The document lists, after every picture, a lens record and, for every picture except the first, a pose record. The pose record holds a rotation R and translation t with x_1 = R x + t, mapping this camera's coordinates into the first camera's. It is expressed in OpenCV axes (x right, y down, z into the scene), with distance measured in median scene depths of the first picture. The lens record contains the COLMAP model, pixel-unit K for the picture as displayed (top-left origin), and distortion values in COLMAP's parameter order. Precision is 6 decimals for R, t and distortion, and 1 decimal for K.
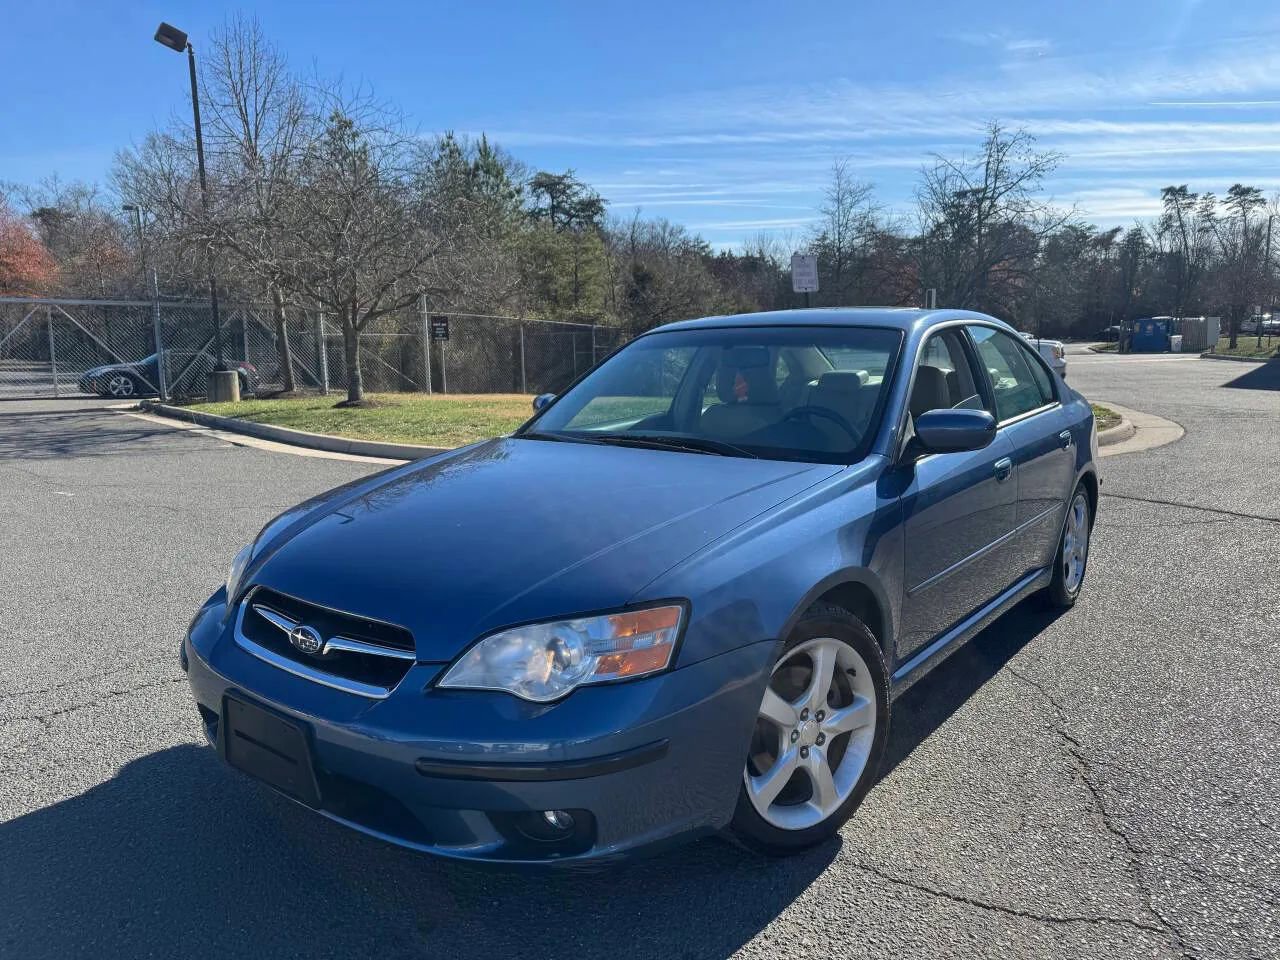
lens RADIAL K [[911.1, 0, 631.9], [0, 911.1, 473.4], [0, 0, 1]] dist [0.010685, -0.018211]
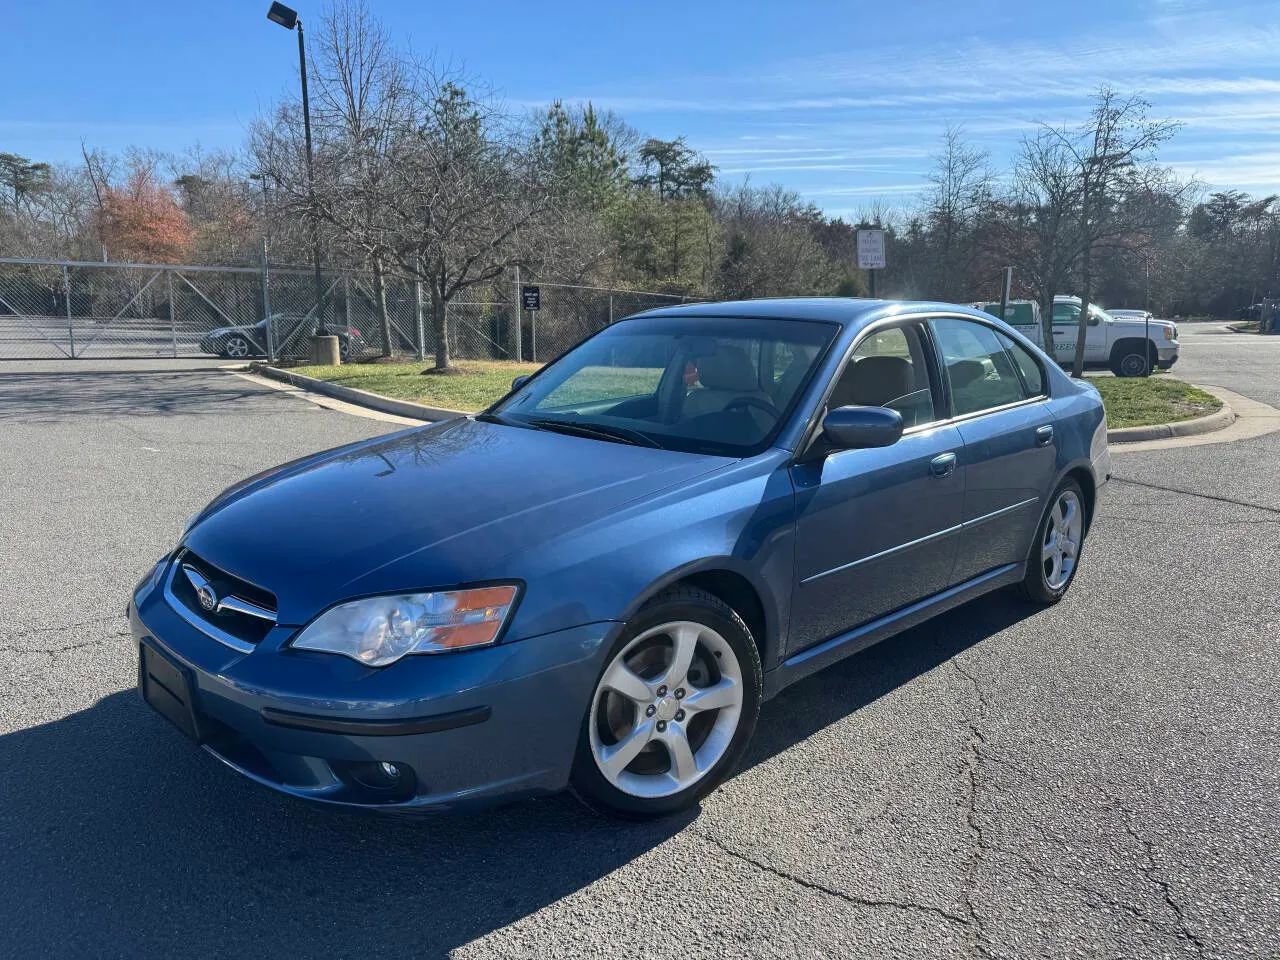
lens RADIAL K [[909.2, 0, 633.5], [0, 909.2, 473.4], [0, 0, 1]] dist [0.009109, -0.014542]
pose [[0.992271, 0.037970, -0.118139, 0.037305], [-0.033824, 0.998746, 0.036904, -0.004096], [0.119392, -0.032622, 0.992311, -0.006948]]
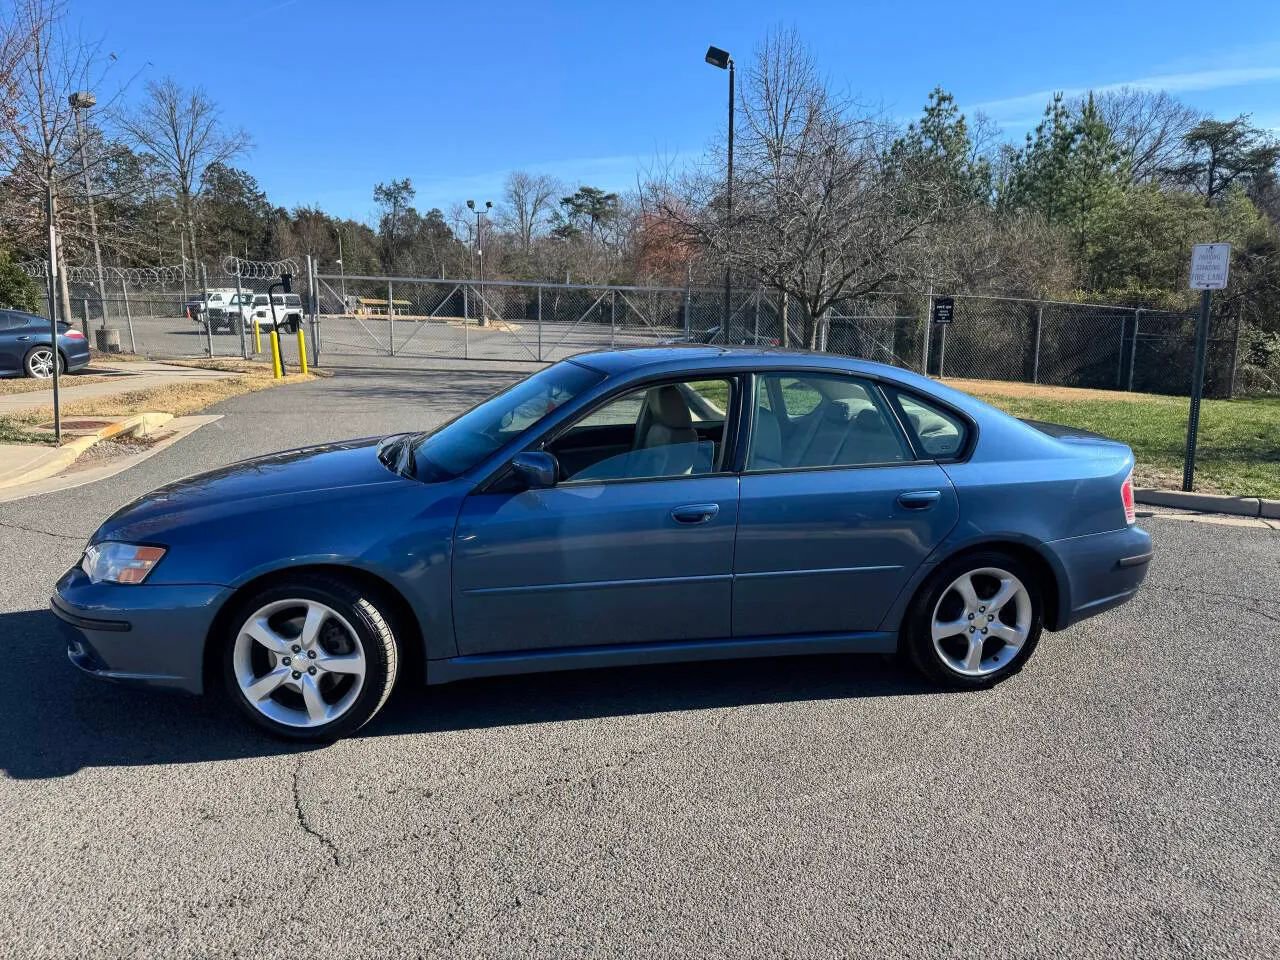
lens RADIAL K [[911.1, 0, 631.9], [0, 911.1, 473.4], [0, 0, 1]] dist [0.010685, -0.018211]
pose [[0.767919, 0.131761, -0.626849, 0.200306], [-0.110552, 0.991192, 0.072913, -0.023803], [0.630935, 0.013308, 0.775722, 0.029528]]
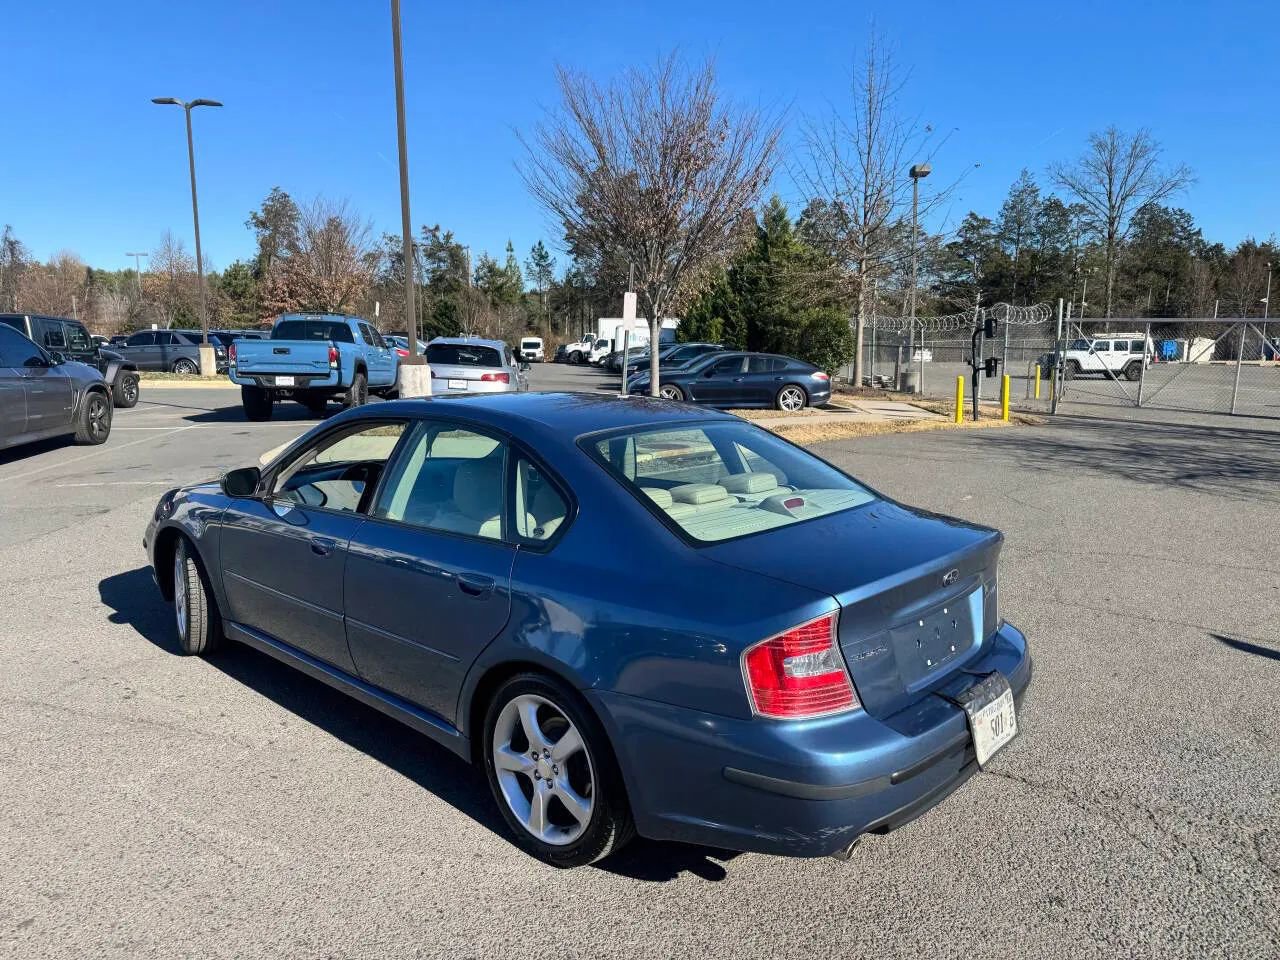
lens RADIAL K [[911.1, 0, 631.9], [0, 911.1, 473.4], [0, 0, 1]] dist [0.010685, -0.018211]
pose [[-0.095206, 0.147877, -0.984413, 0.289100], [-0.149939, 0.975492, 0.161038, -0.064766], [0.984101, 0.162934, -0.070700, 0.282550]]
